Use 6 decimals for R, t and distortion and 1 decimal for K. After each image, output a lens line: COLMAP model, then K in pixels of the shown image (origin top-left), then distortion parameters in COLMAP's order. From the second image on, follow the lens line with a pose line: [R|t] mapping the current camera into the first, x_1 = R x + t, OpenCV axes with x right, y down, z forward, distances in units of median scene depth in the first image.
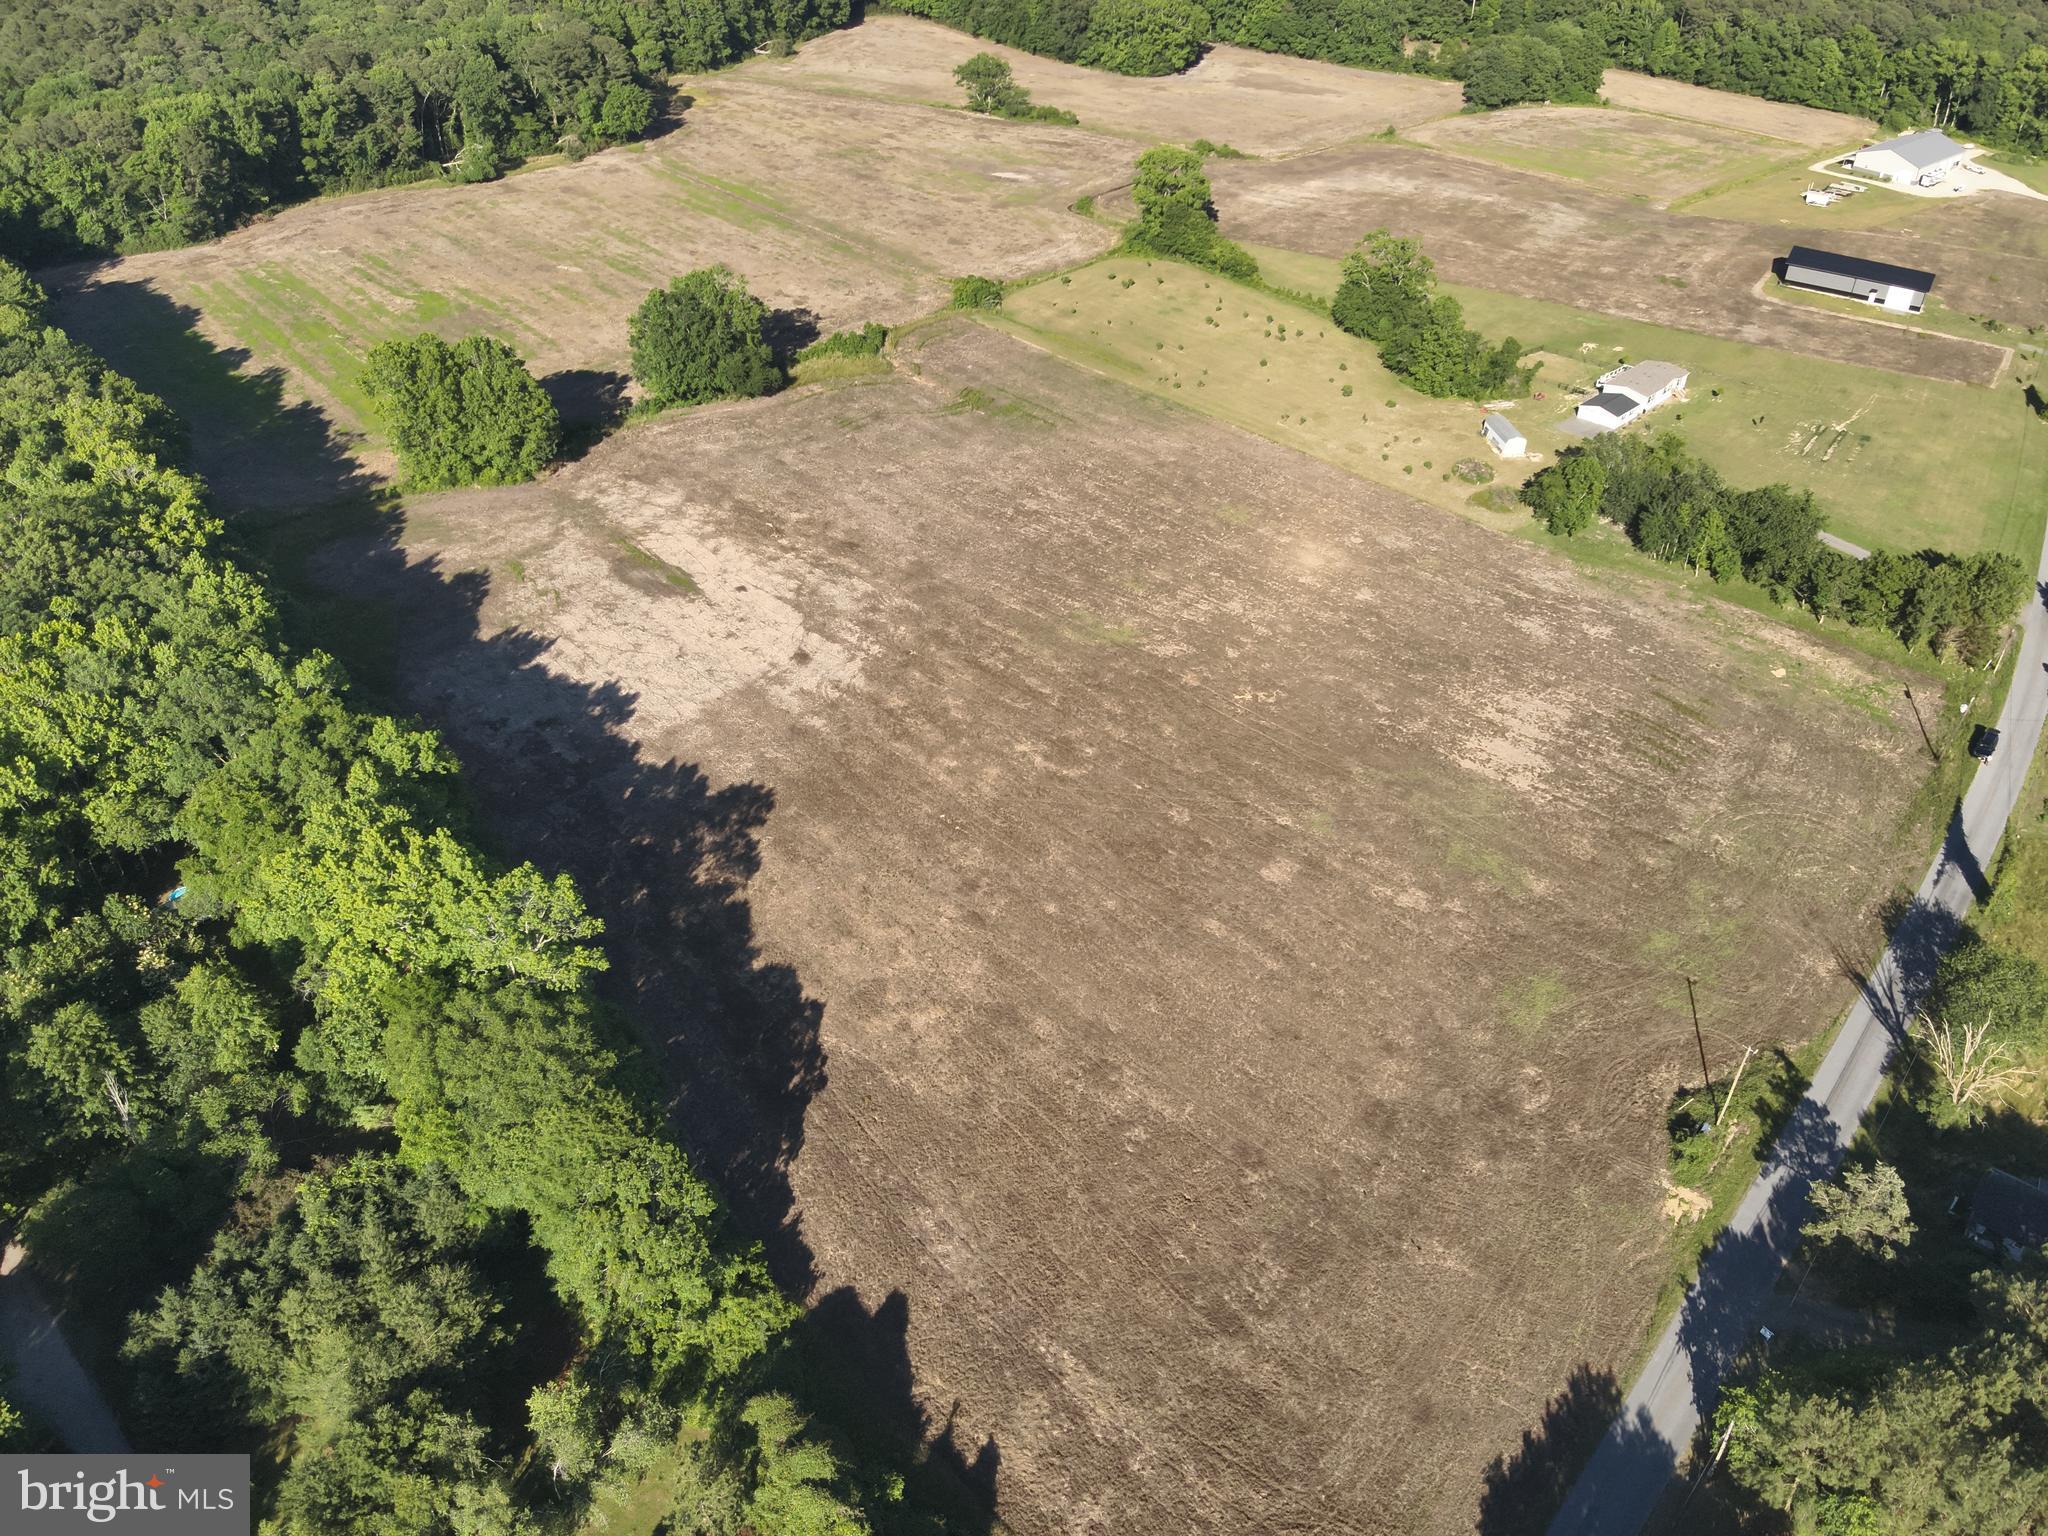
lens RADIAL K [[1470.0, 0, 1019.4], [0, 1470.0, 779.7], [0, 0, 1]] dist [0.113616, -0.205874]
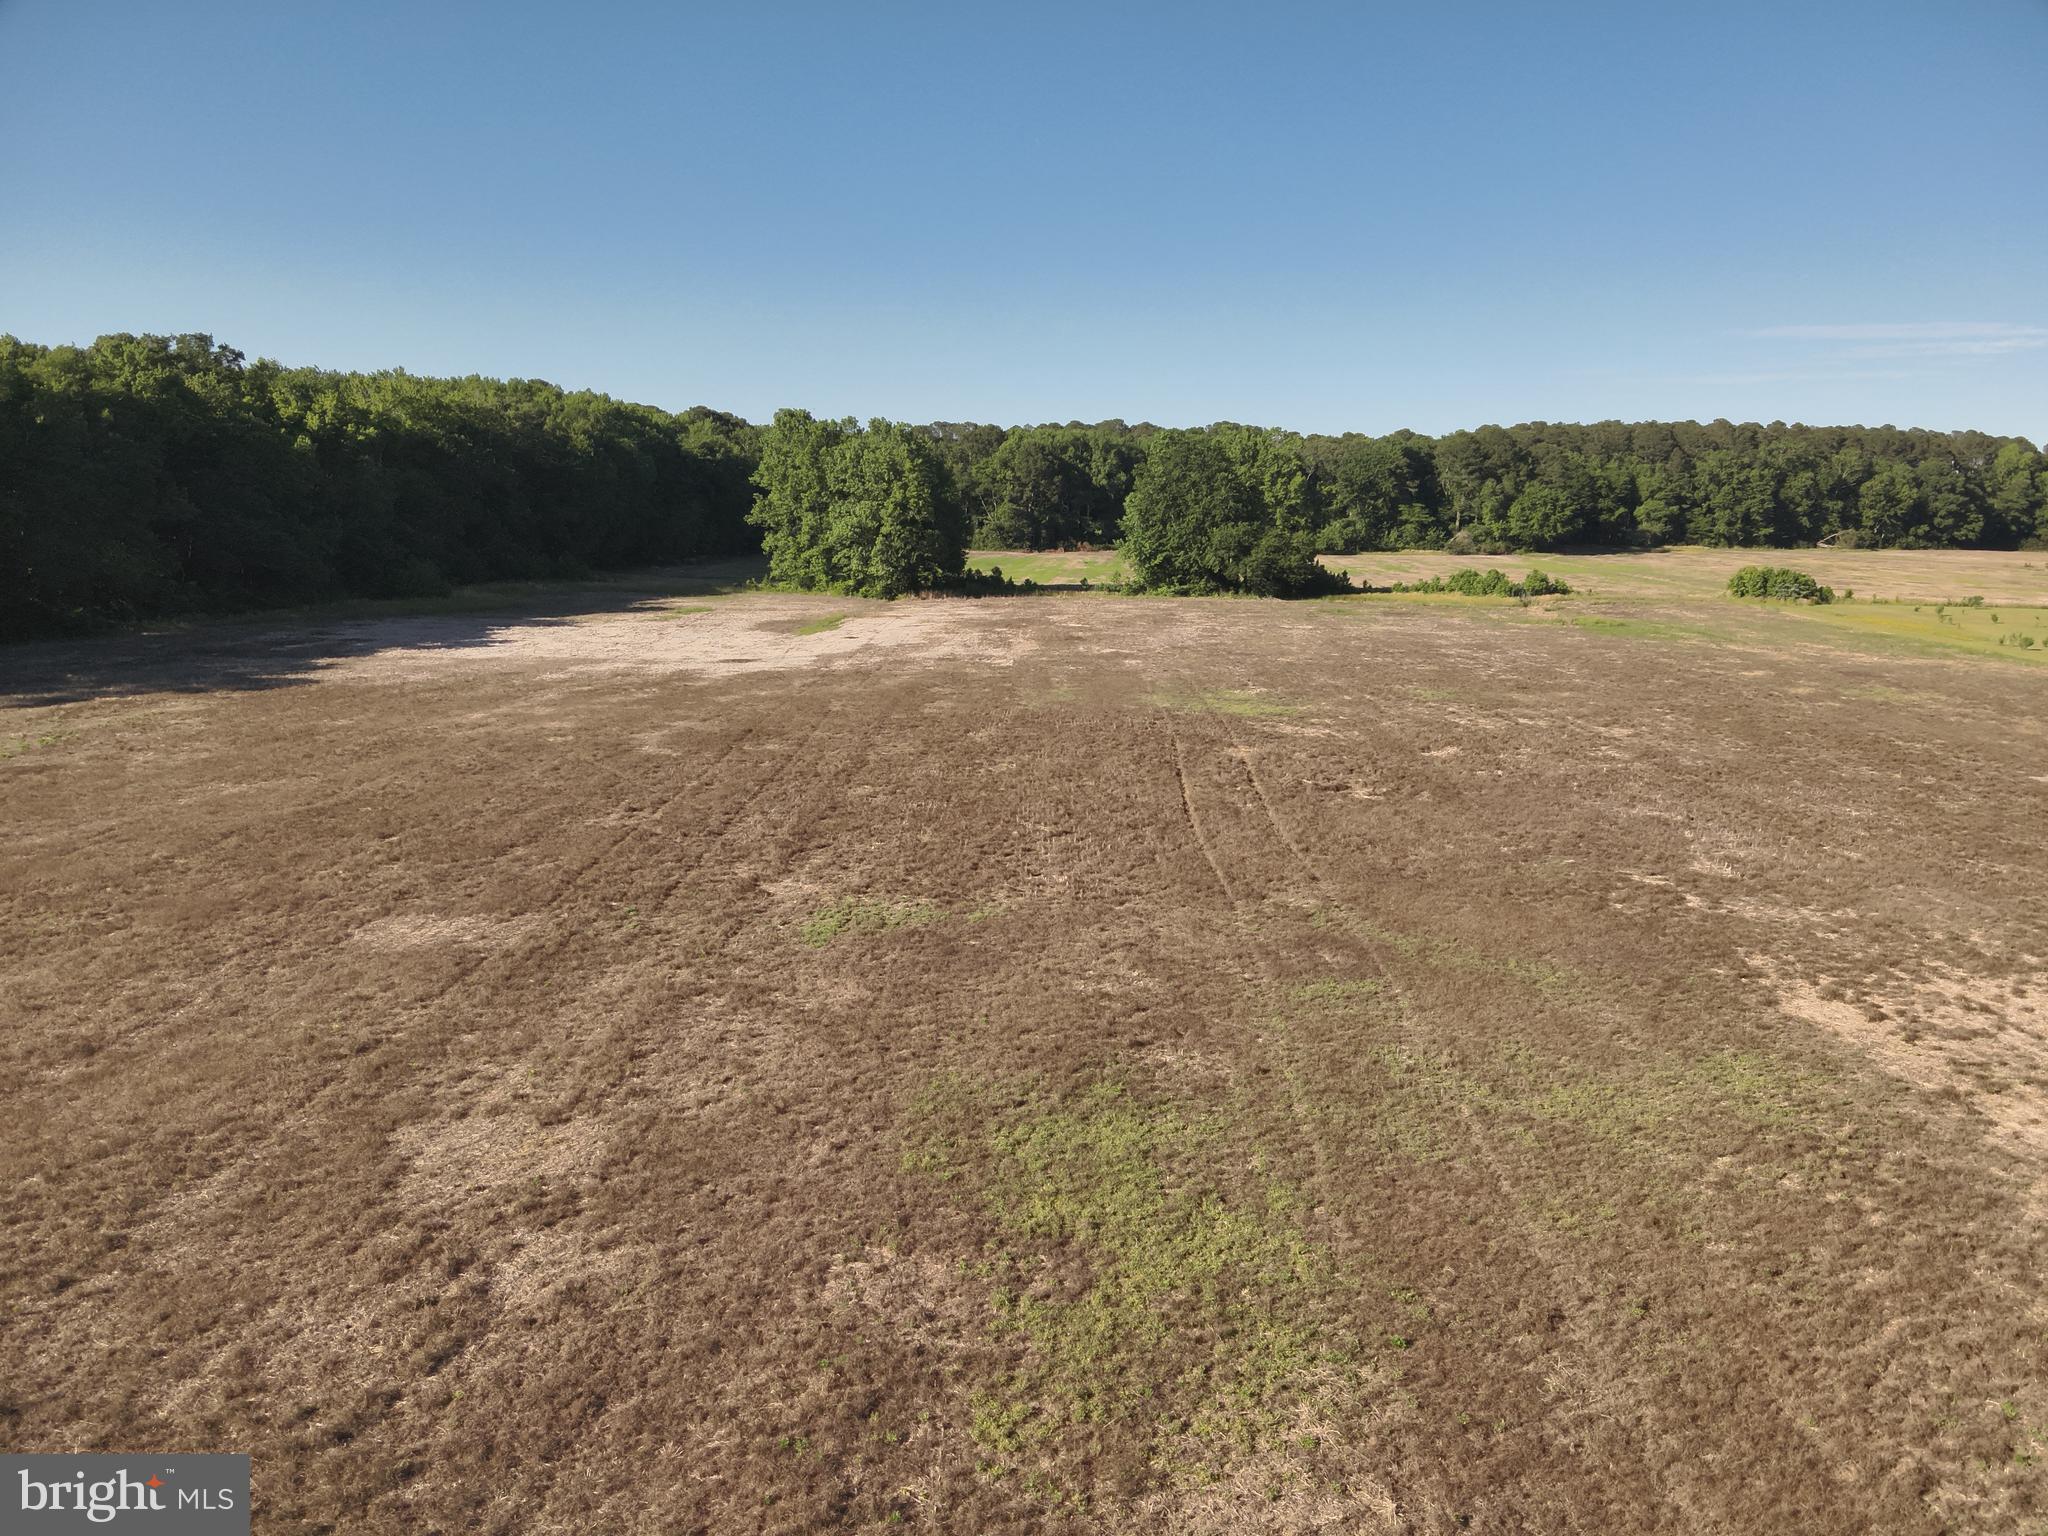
lens RADIAL K [[1475.6, 0, 1017.9], [0, 1475.6, 772.5], [0, 0, 1]] dist [0.114583, -0.220058]
pose [[0.677303, 0.126177, -0.724803, 0.241906], [-0.440571, 0.858563, -0.262235, 0.037289], [0.589201, 0.496940, 0.637097, 0.536760]]
